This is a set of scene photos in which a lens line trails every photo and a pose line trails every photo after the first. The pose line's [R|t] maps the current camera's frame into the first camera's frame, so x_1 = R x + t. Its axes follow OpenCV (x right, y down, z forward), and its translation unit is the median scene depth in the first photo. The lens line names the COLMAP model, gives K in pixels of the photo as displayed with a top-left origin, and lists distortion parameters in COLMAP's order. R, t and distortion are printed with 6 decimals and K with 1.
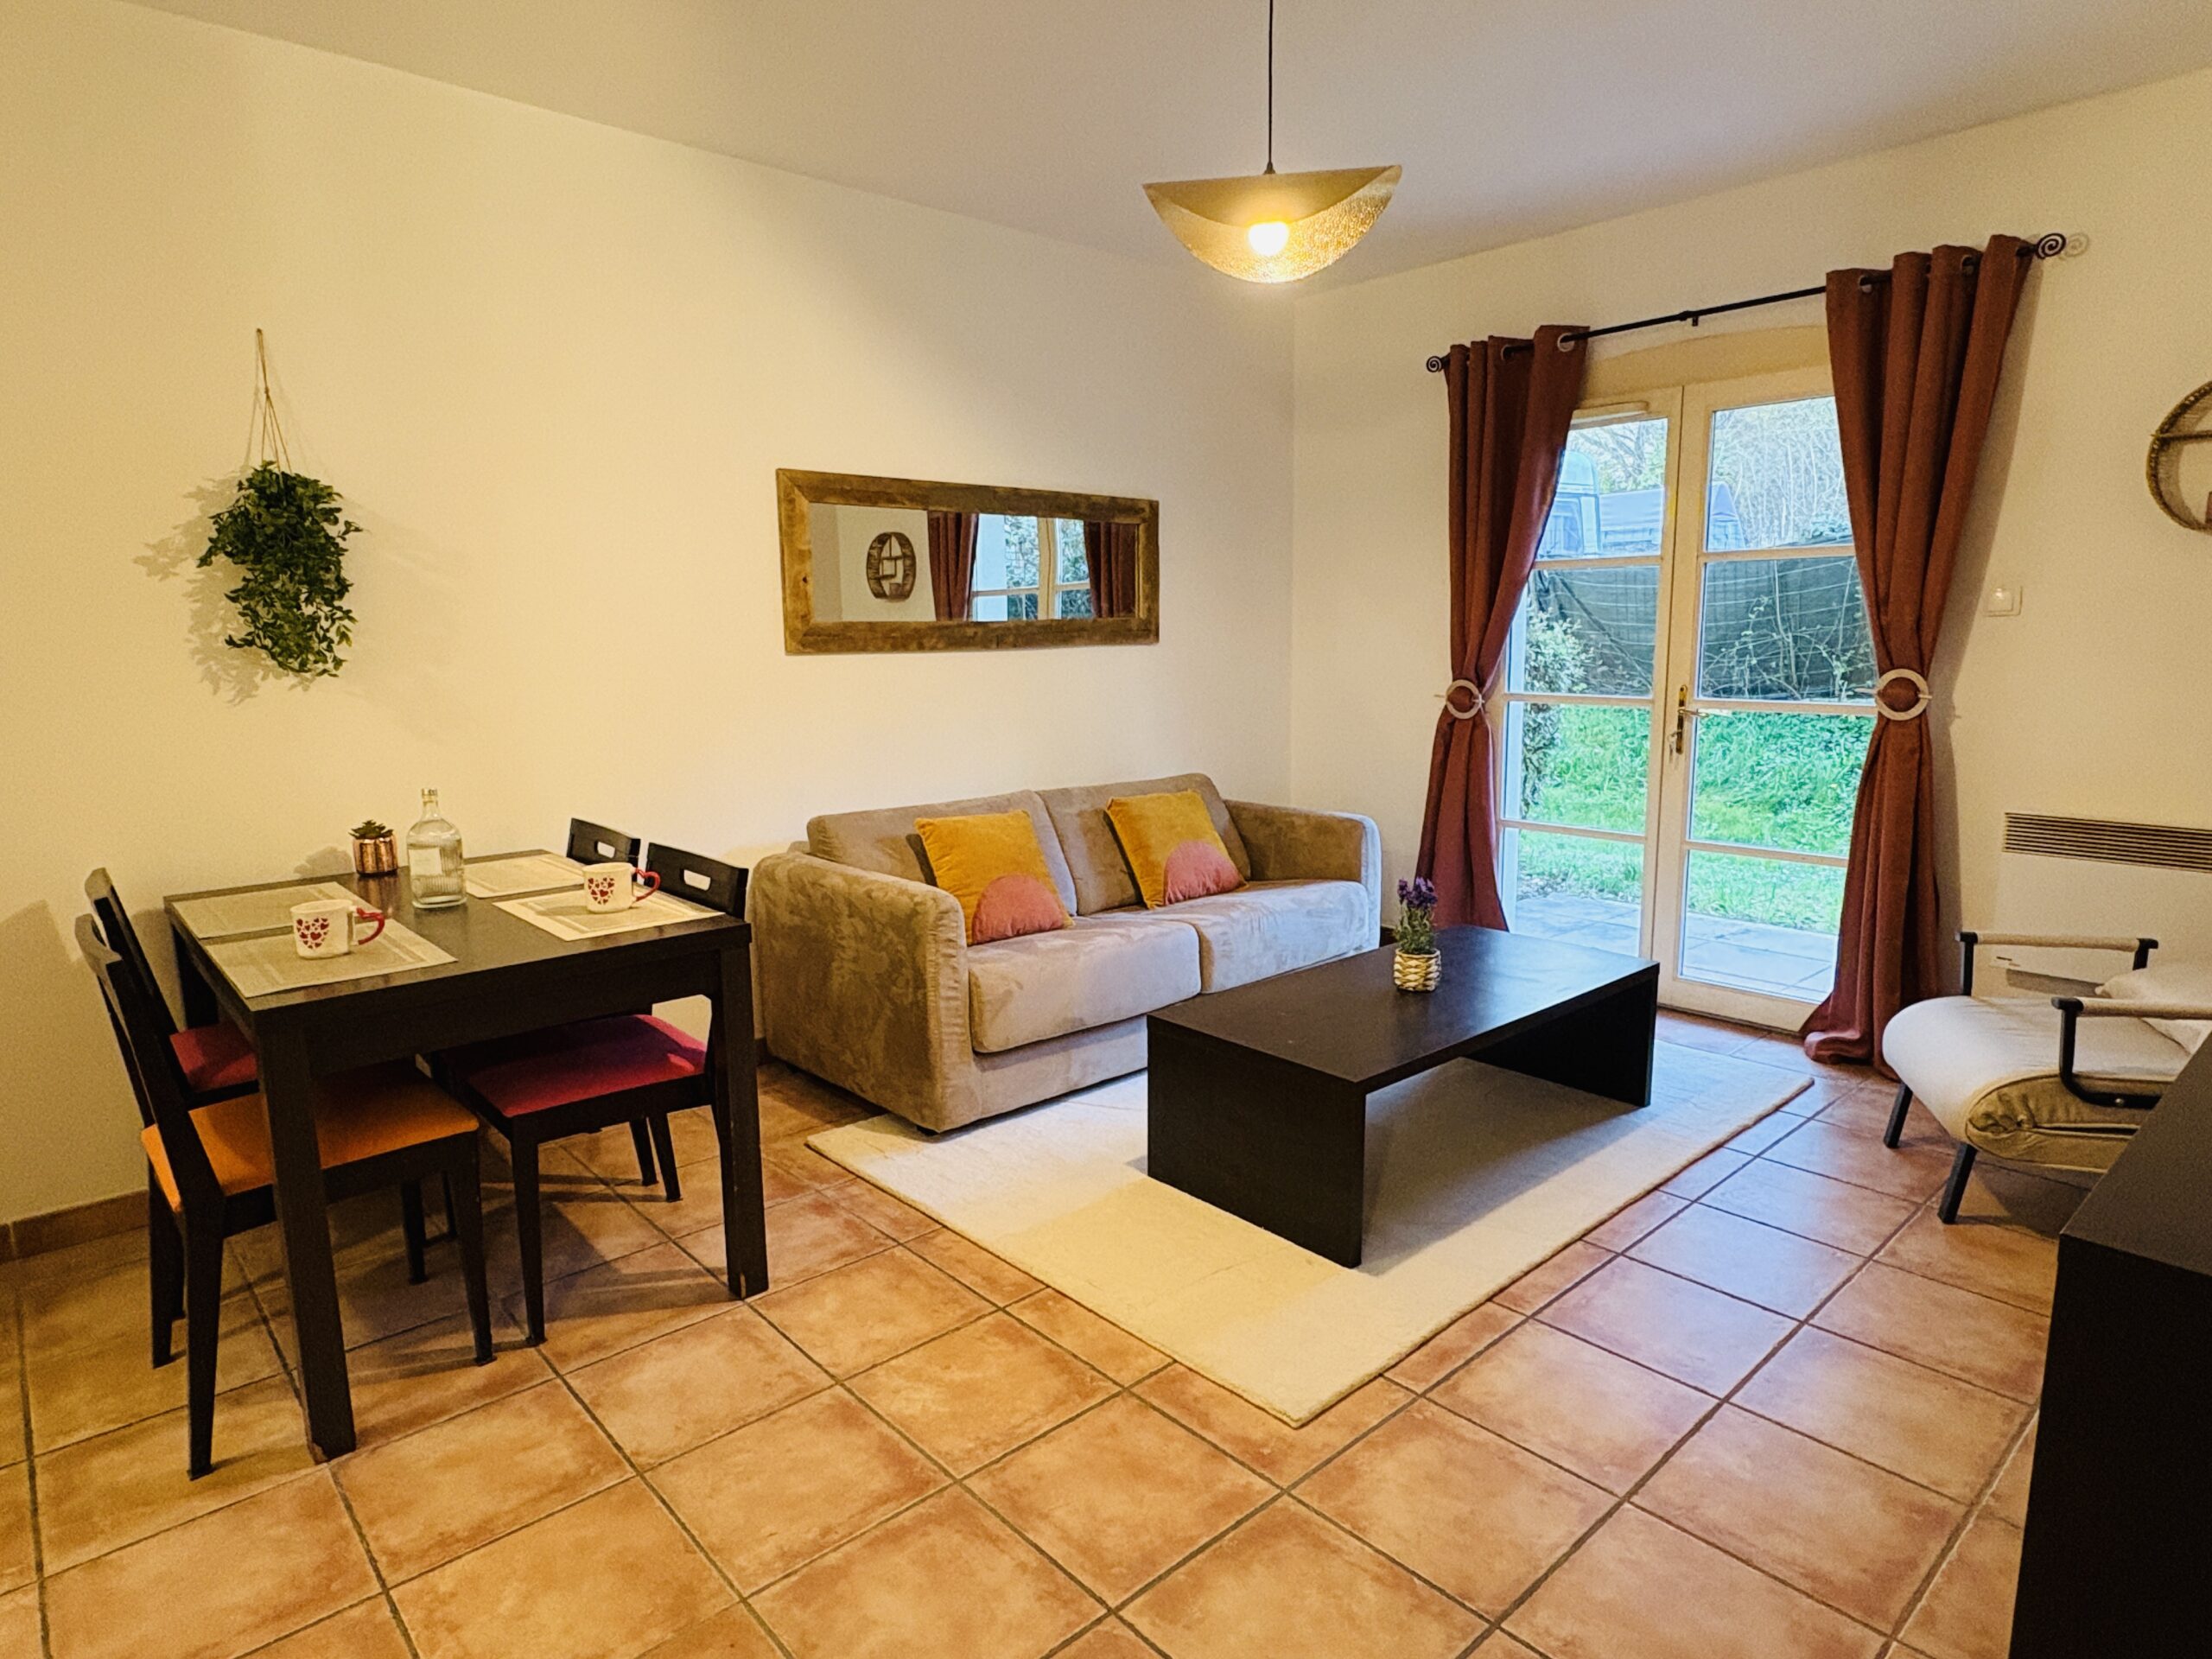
lens RADIAL K [[1241.7, 0, 1114.4], [0, 1241.7, 834.0], [0, 0, 1]] dist [0.001429, 0.000734]
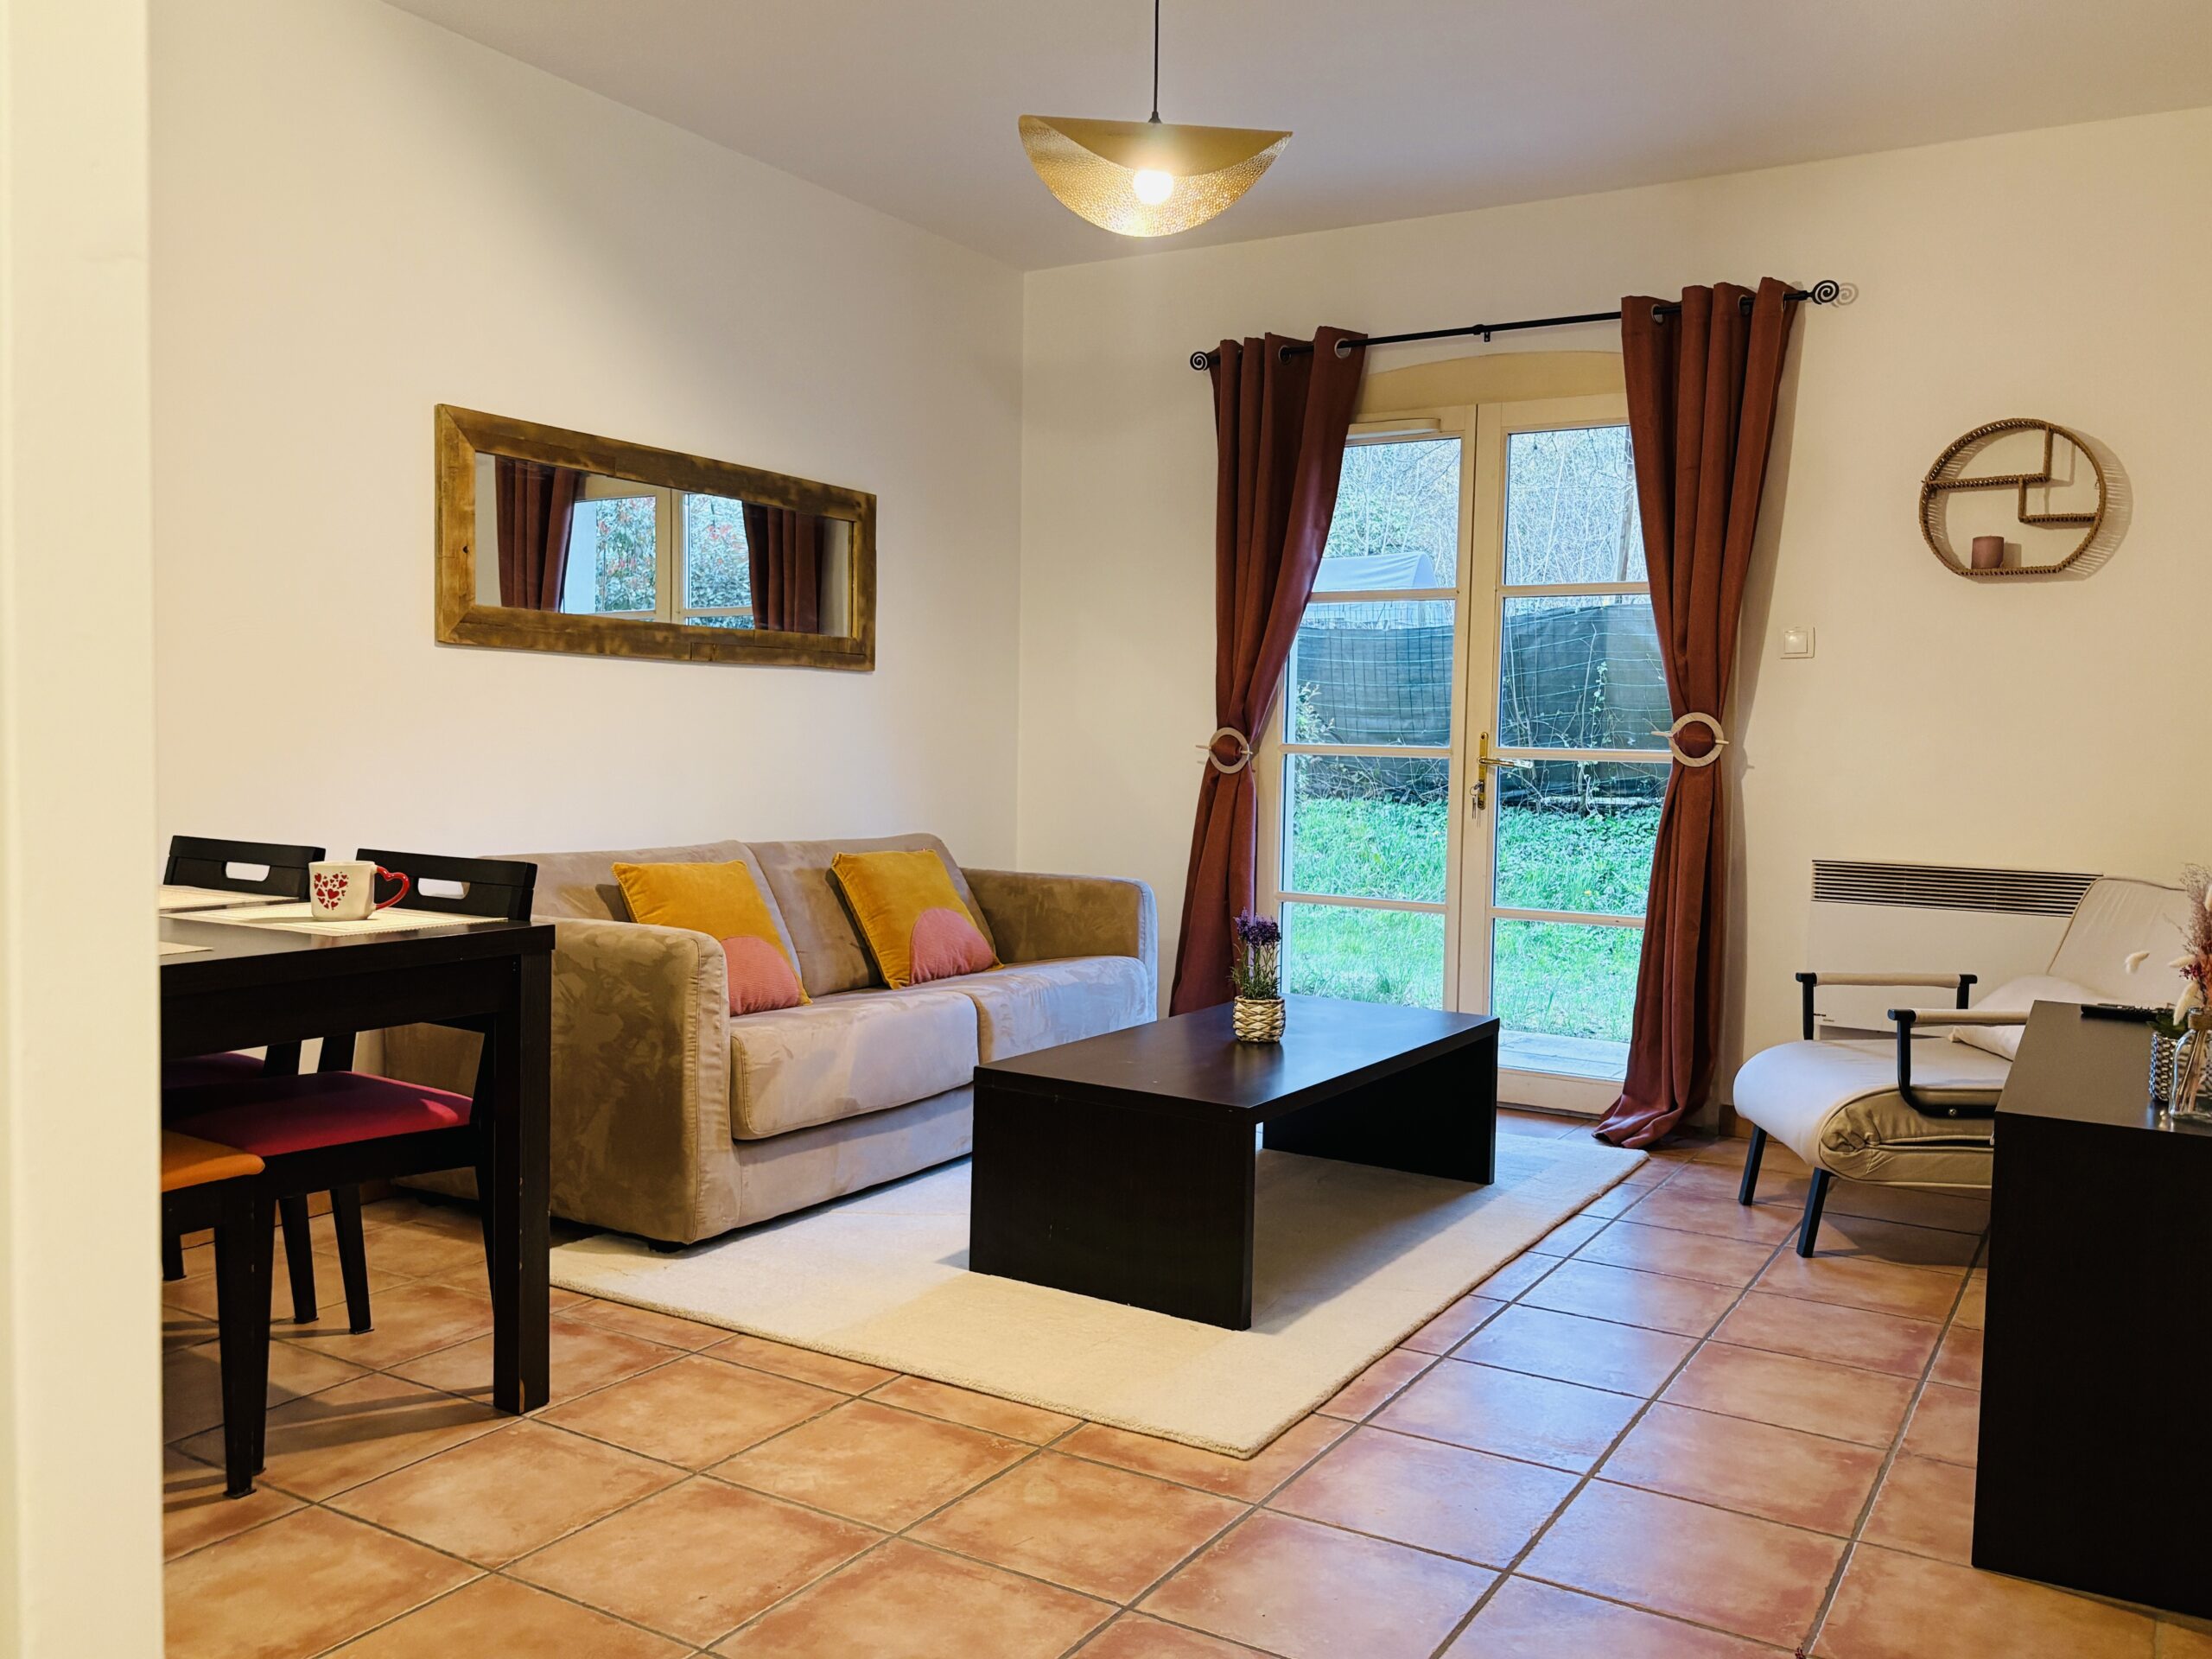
lens RADIAL K [[1746.1, 0, 1105.1], [0, 1746.1, 843.5], [0, 0, 1]] dist [0.007626, 0.005276]
pose [[0.958816, 0.012693, 0.283744, -0.208061], [0.016066, 0.994978, -0.098798, 0.104840], [-0.283573, 0.099288, 0.953797, -0.145841]]
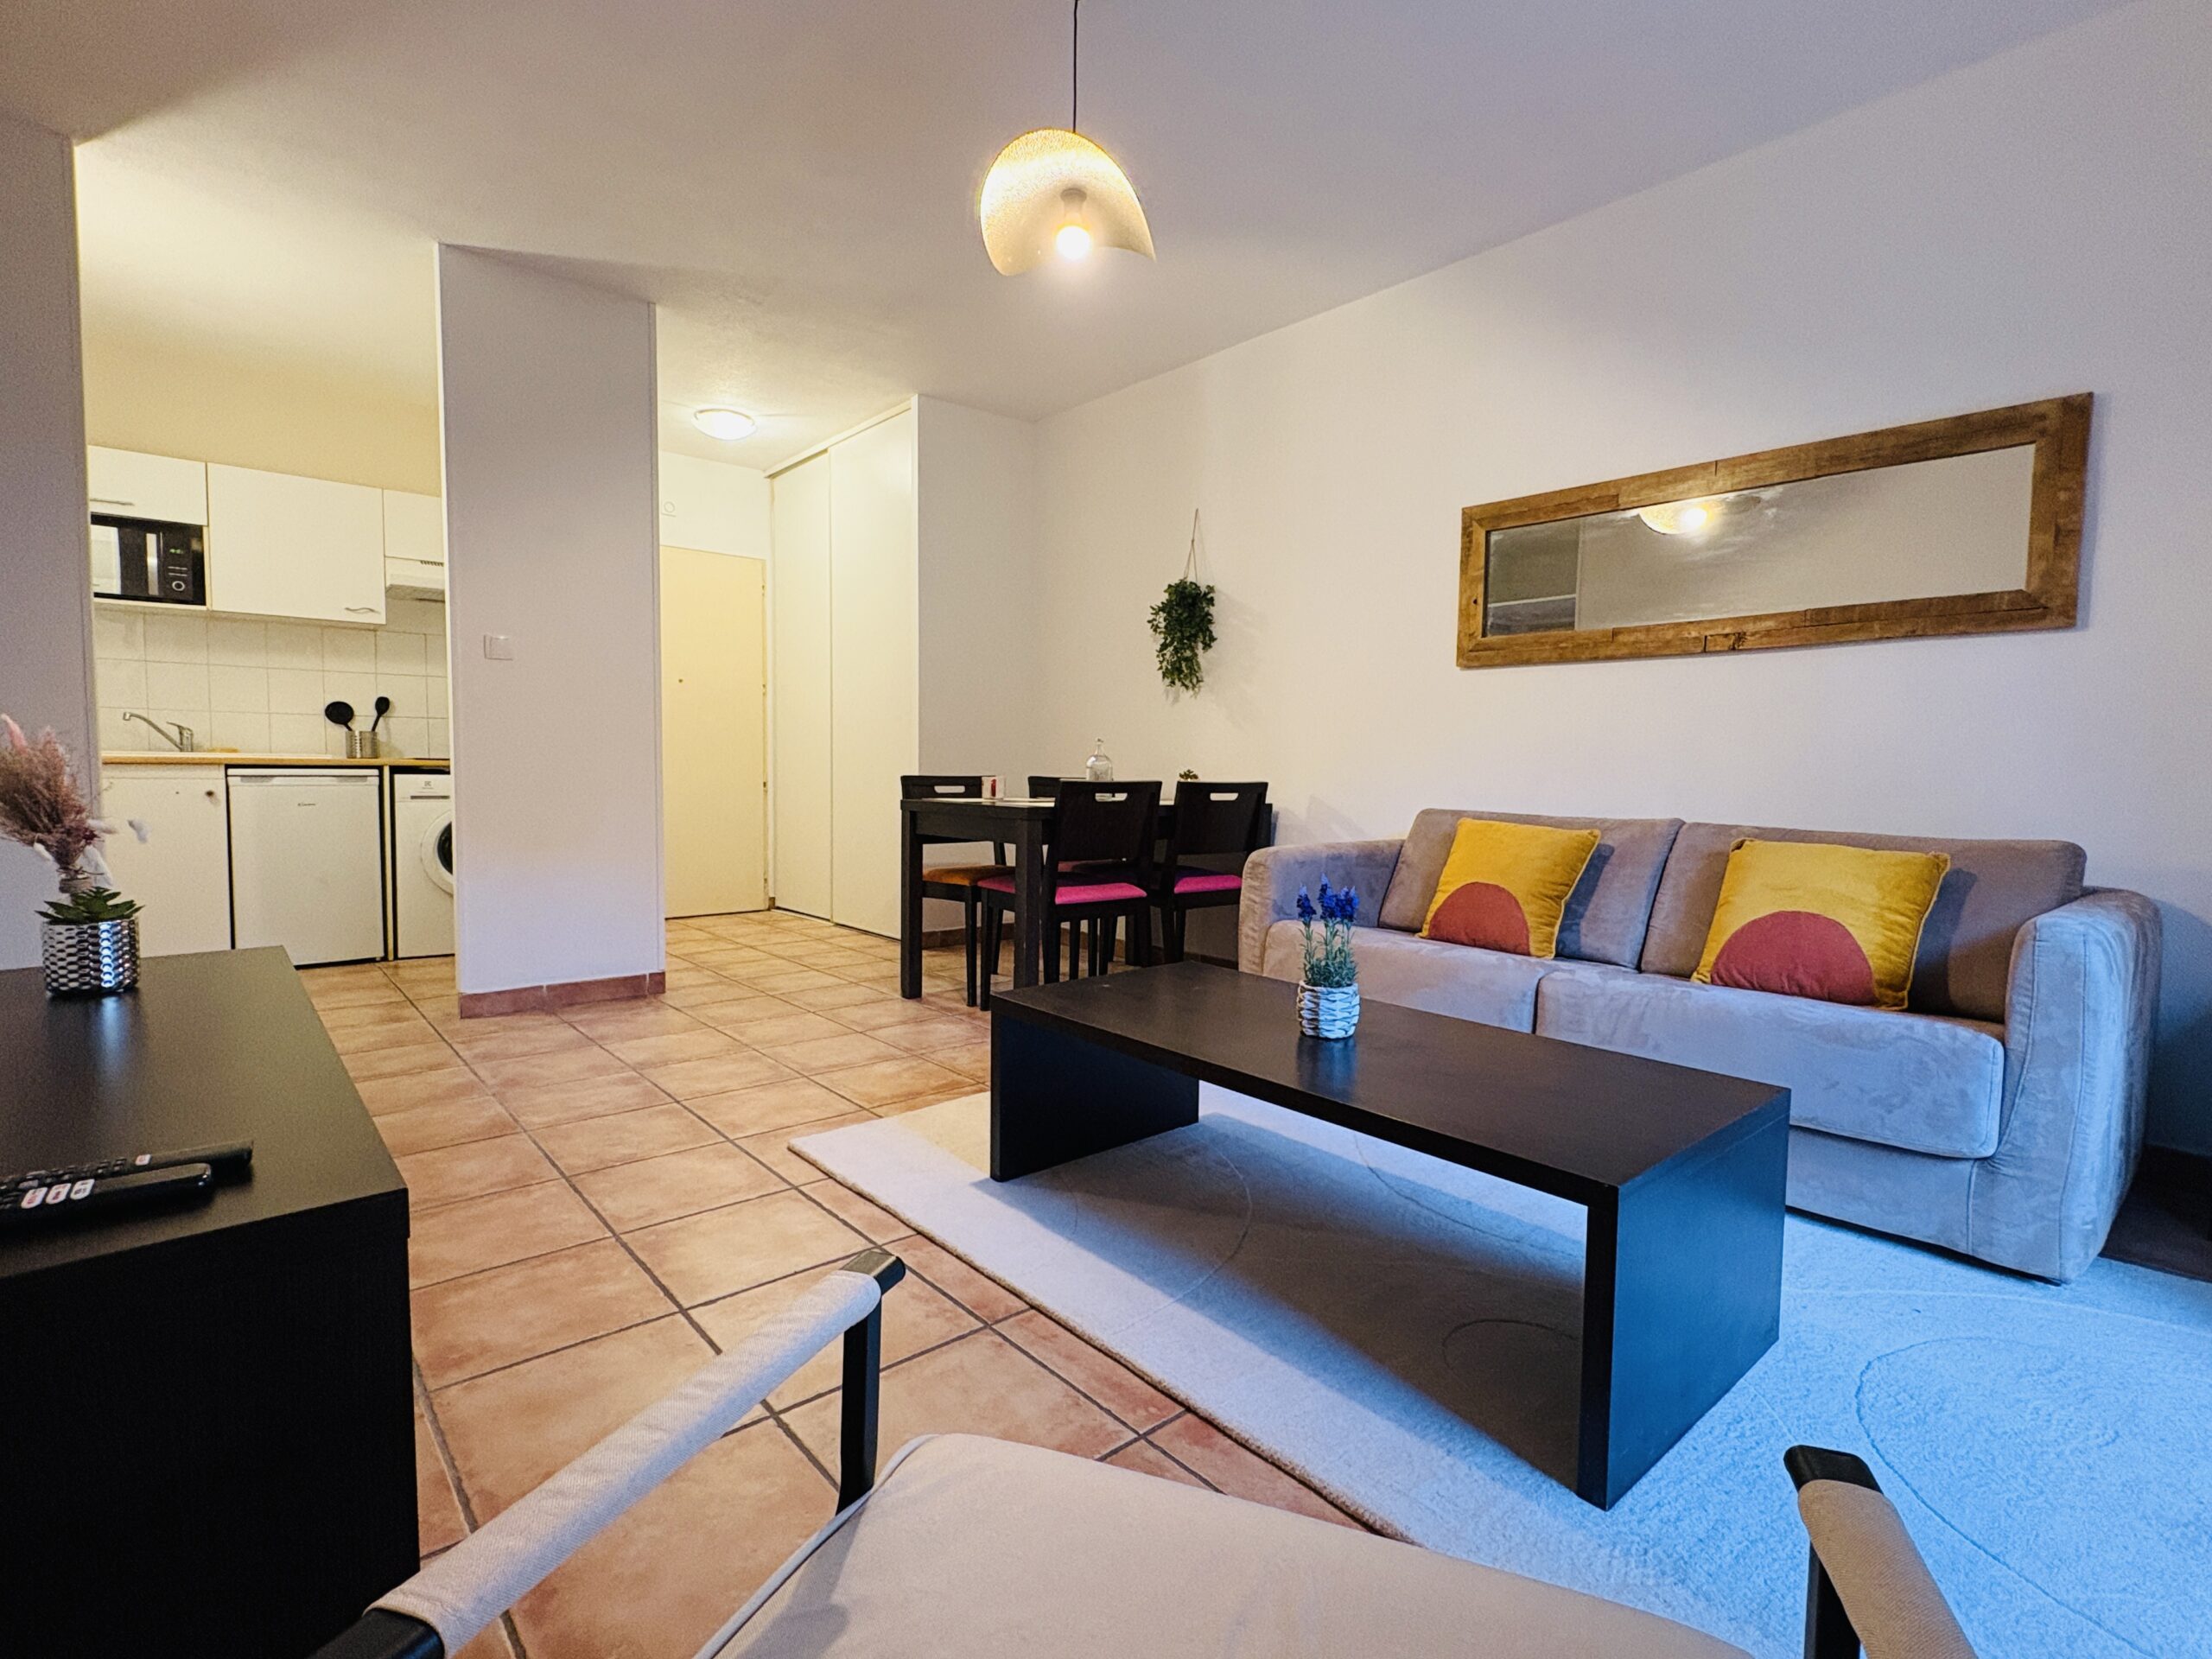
lens RADIAL K [[1071.2, 0, 1118.6], [0, 1071.2, 831.9], [0, 0, 1]] dist [0.003525, 0.000253]
pose [[-0.013905, 0.074571, -0.997119, 0.873785], [-0.178805, 0.980956, 0.075856, -0.019734], [0.983786, 0.179345, -0.000306, 0.860531]]
